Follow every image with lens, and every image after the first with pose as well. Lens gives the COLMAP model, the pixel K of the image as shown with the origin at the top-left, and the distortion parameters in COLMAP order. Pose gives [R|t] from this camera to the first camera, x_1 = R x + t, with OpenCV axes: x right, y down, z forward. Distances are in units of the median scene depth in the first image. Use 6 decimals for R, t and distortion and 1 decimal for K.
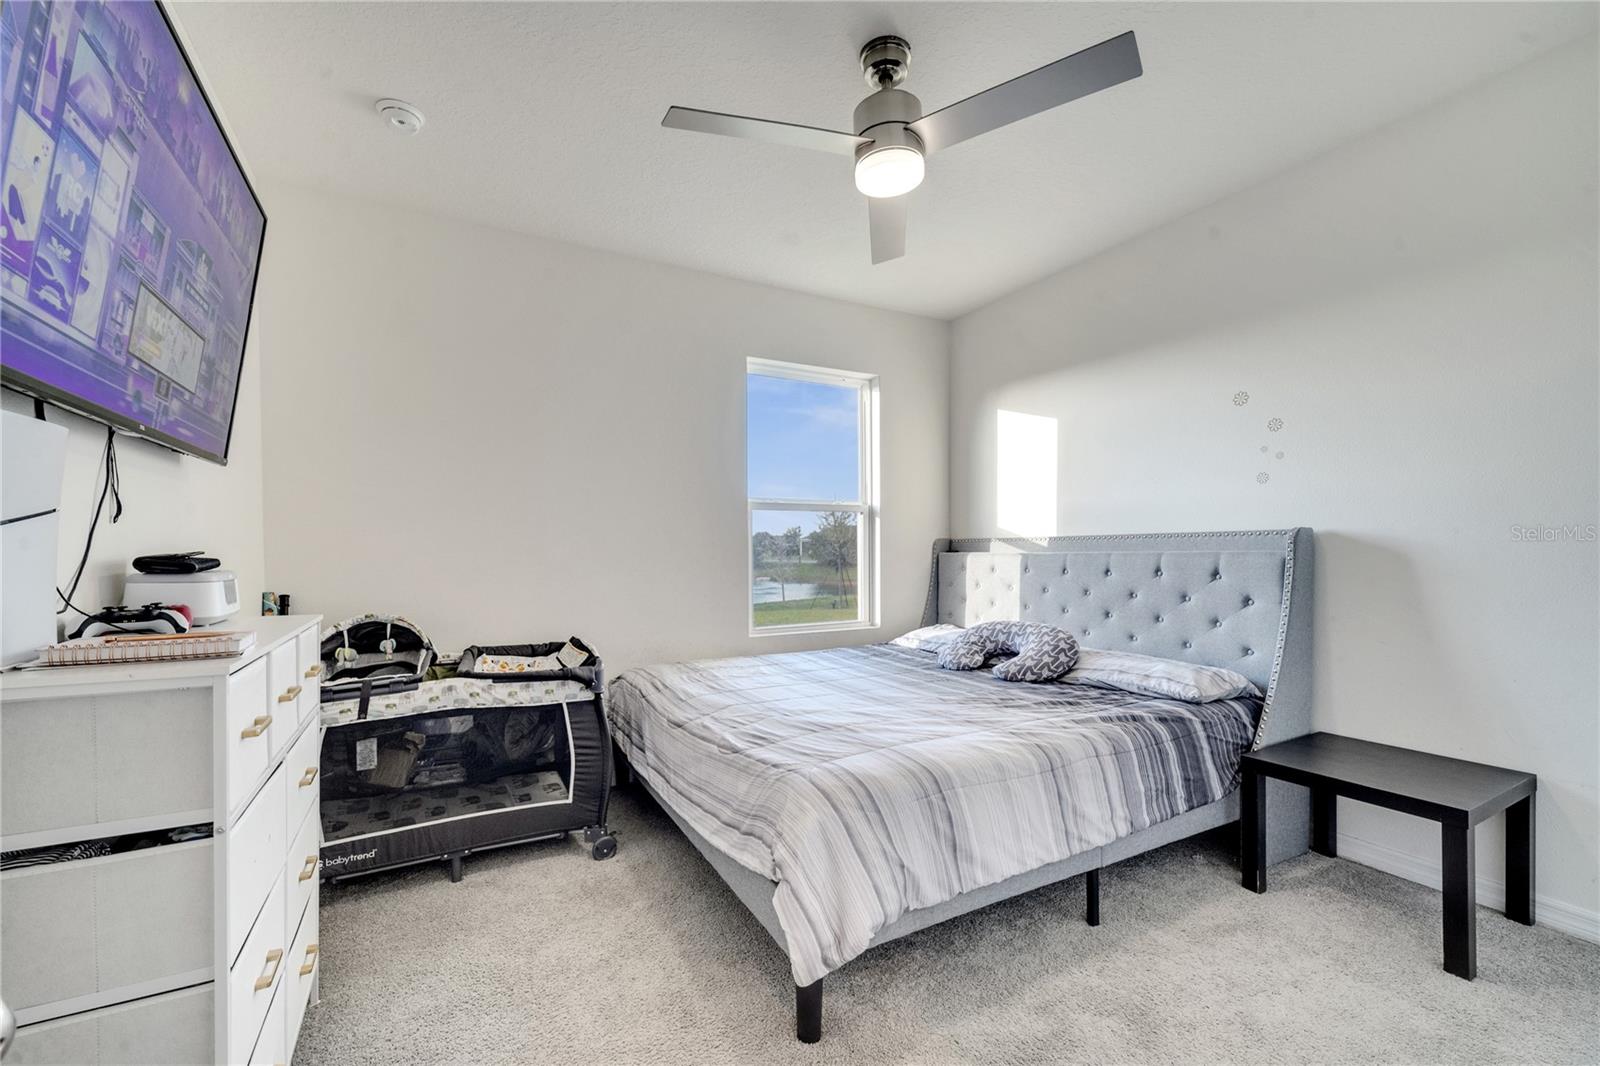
lens RADIAL K [[649.6, 0, 798.4], [0, 649.6, 534.9], [0, 0, 1]] dist [0.004163, -0.001579]
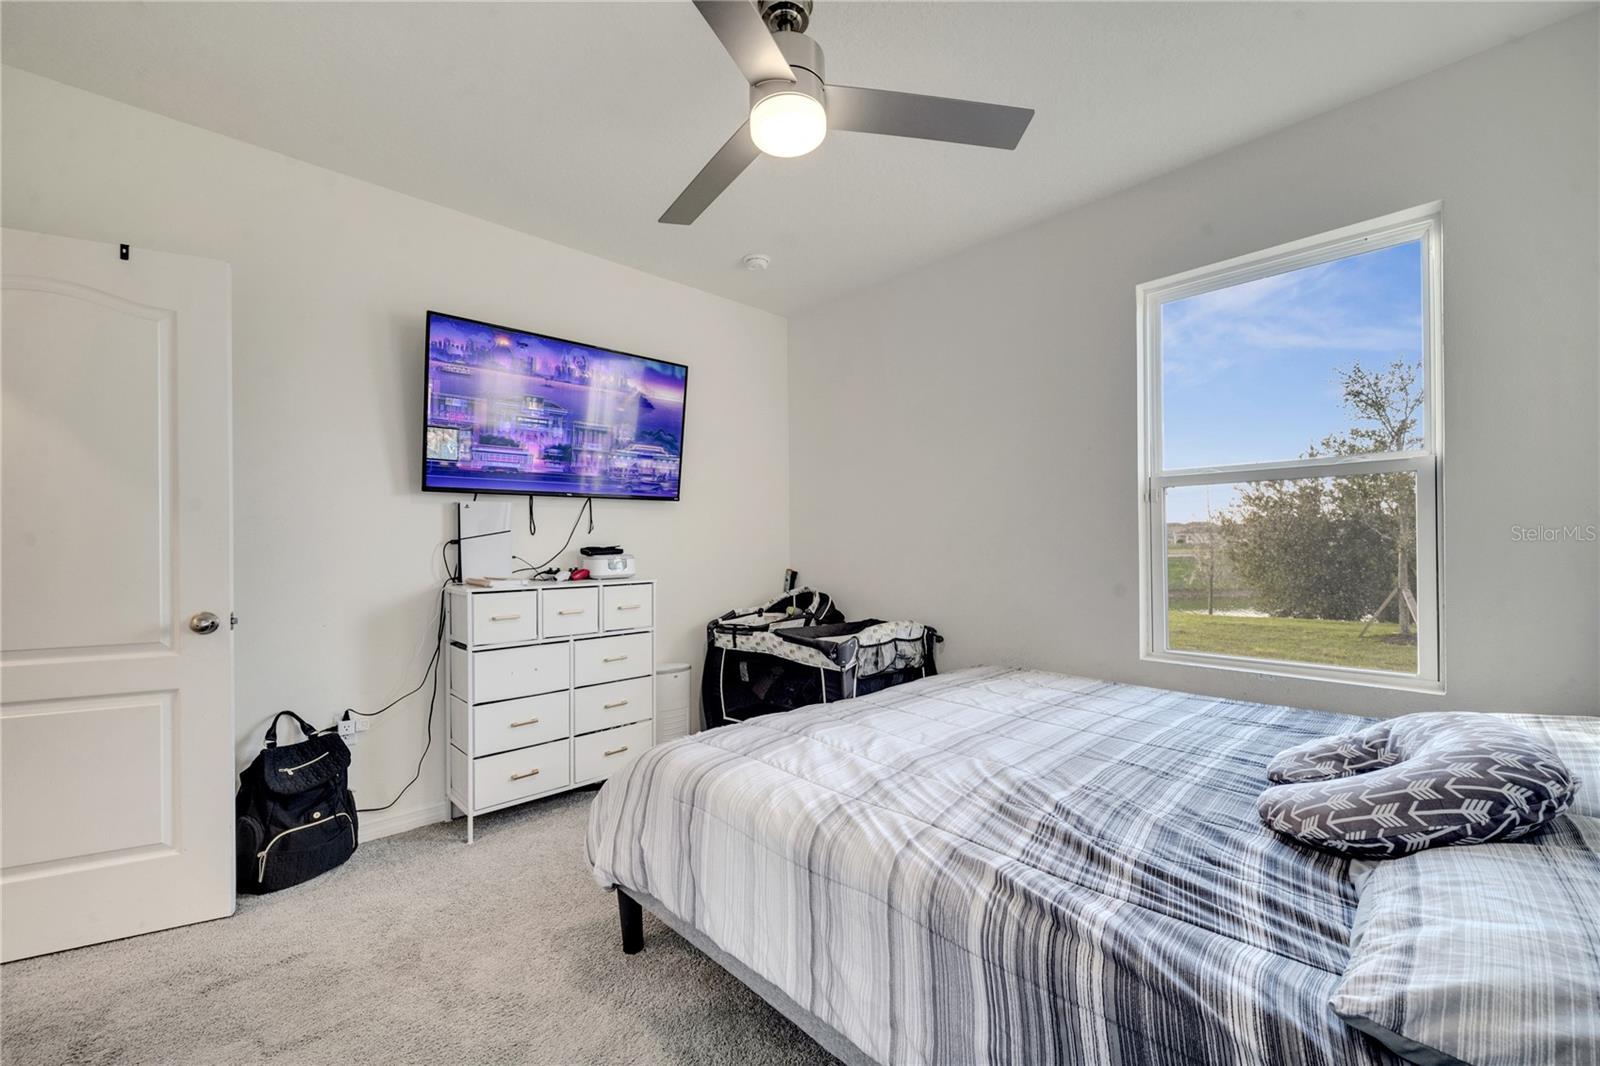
lens RADIAL K [[649.6, 0, 807.2], [0, 649.6, 524.2], [0, 0, 1]] dist [0.004163, -0.001579]
pose [[0.269386, -0.024729, -0.962715, 0.944529], [0.027166, 0.999468, -0.018071, 0.005976], [0.962649, -0.021285, 0.269915, 0.728238]]
